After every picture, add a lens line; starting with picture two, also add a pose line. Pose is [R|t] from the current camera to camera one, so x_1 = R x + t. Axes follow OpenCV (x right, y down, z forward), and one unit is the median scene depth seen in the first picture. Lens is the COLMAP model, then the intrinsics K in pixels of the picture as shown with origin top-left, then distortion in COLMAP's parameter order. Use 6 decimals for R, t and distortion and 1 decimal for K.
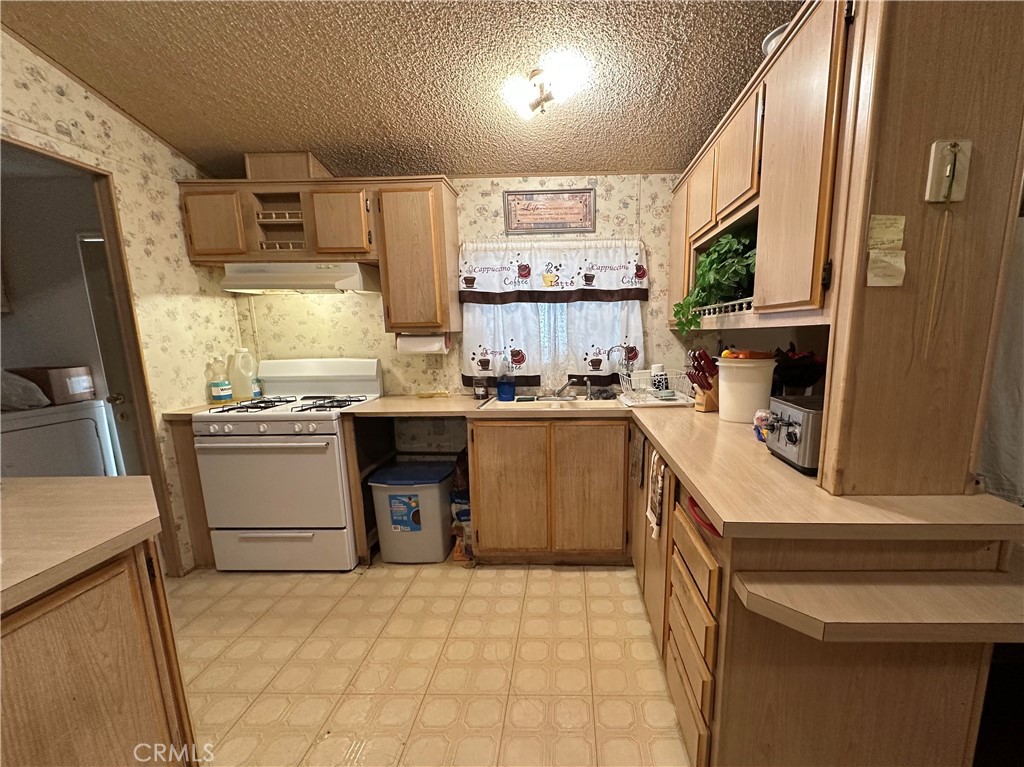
lens RADIAL K [[444.9, 0, 557.8], [0, 444.9, 411.0], [0, 0, 1]] dist [-0.004184, 0.000574]
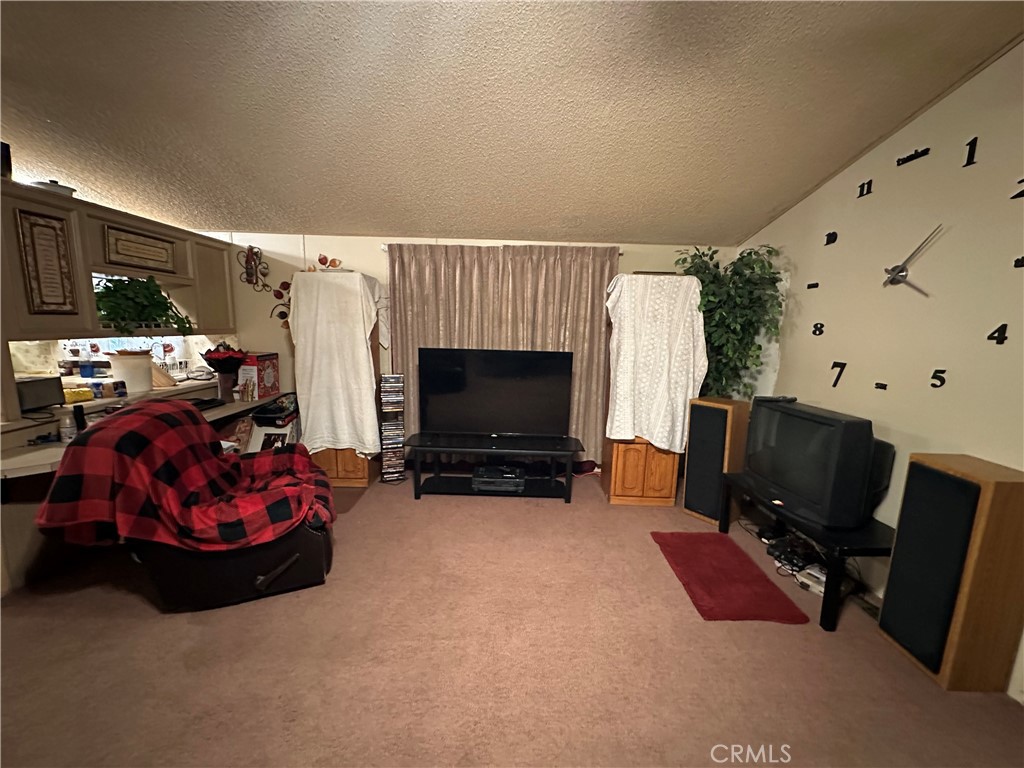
lens RADIAL K [[408.7, 0, 511.2], [0, 408.7, 383.6], [0, 0, 1]] dist [-0.004197, 0.000689]
pose [[0.999190, 0.028101, 0.028793, 1.424641], [-0.027393, 0.999320, -0.024699, -0.009693], [-0.029468, 0.023890, 0.999280, -0.441312]]
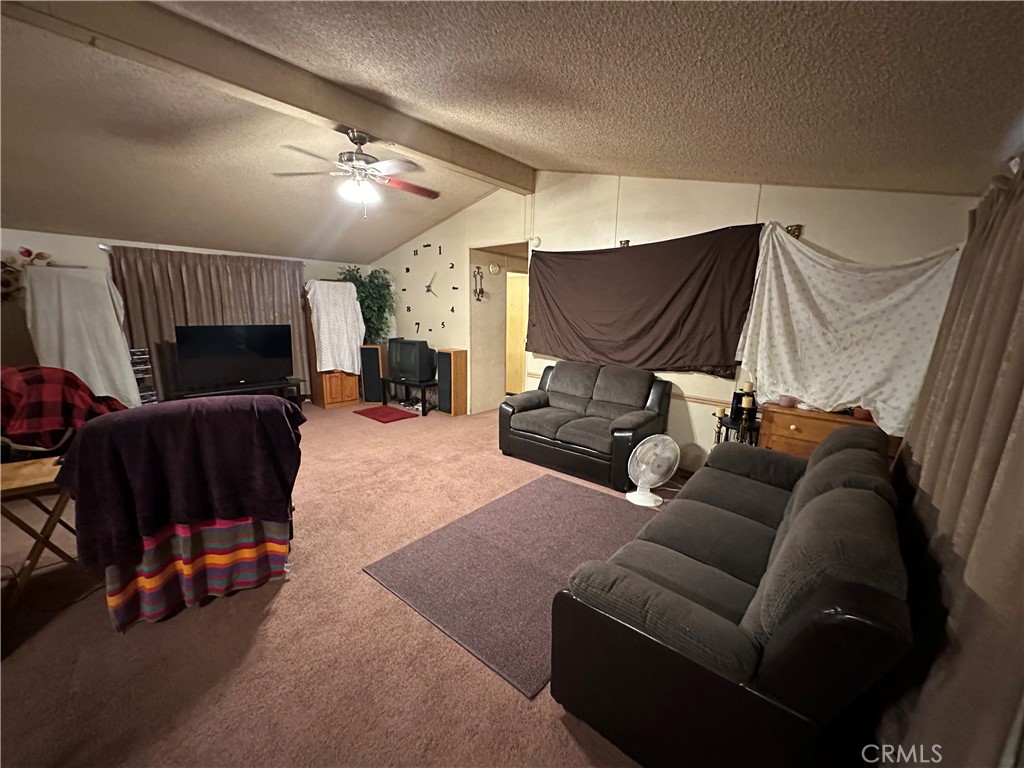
lens RADIAL K [[408.7, 0, 515.0], [0, 408.7, 385.2], [0, 0, 1]] dist [-0.004197, 0.000689]
pose [[0.635233, -0.121904, 0.762639, 0.695747], [0.118244, 0.991174, 0.059943, 0.191509], [-0.763215, 0.052099, 0.644041, -1.499650]]
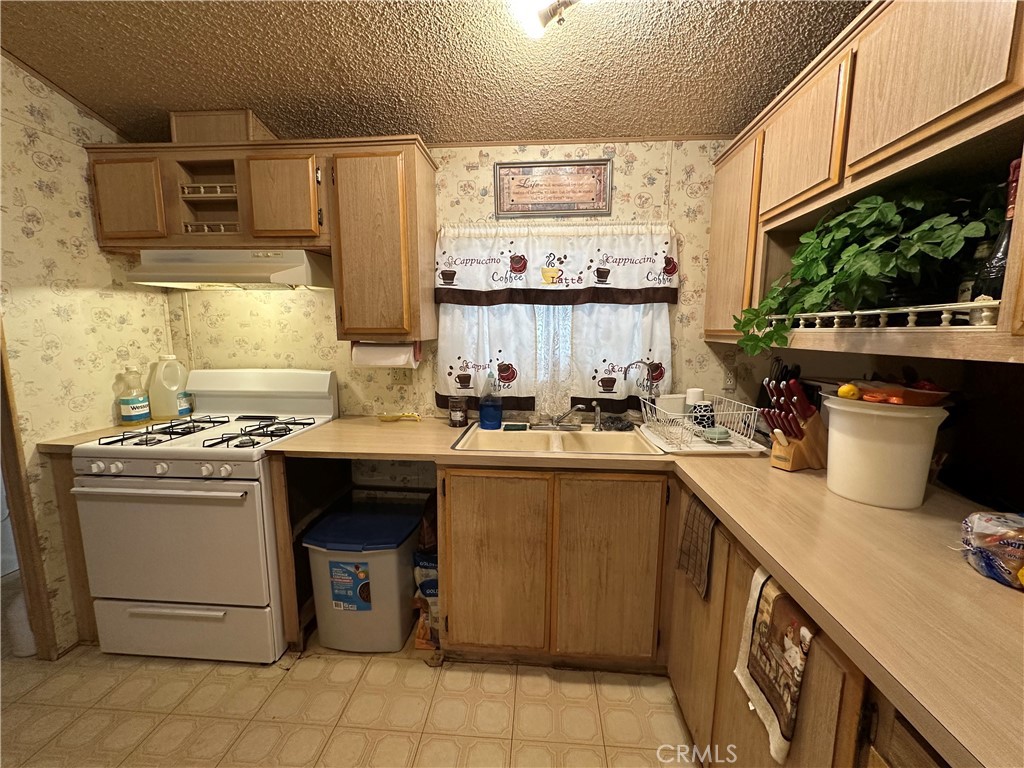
lens RADIAL K [[408.7, 0, 512.5], [0, 408.7, 384.1], [0, 0, 1]] dist [-0.004197, 0.000689]
pose [[0.998597, 0.022609, -0.047891, -0.051174], [-0.024706, 0.998742, -0.043646, -0.080007], [0.046844, 0.044768, 0.997899, 0.323623]]
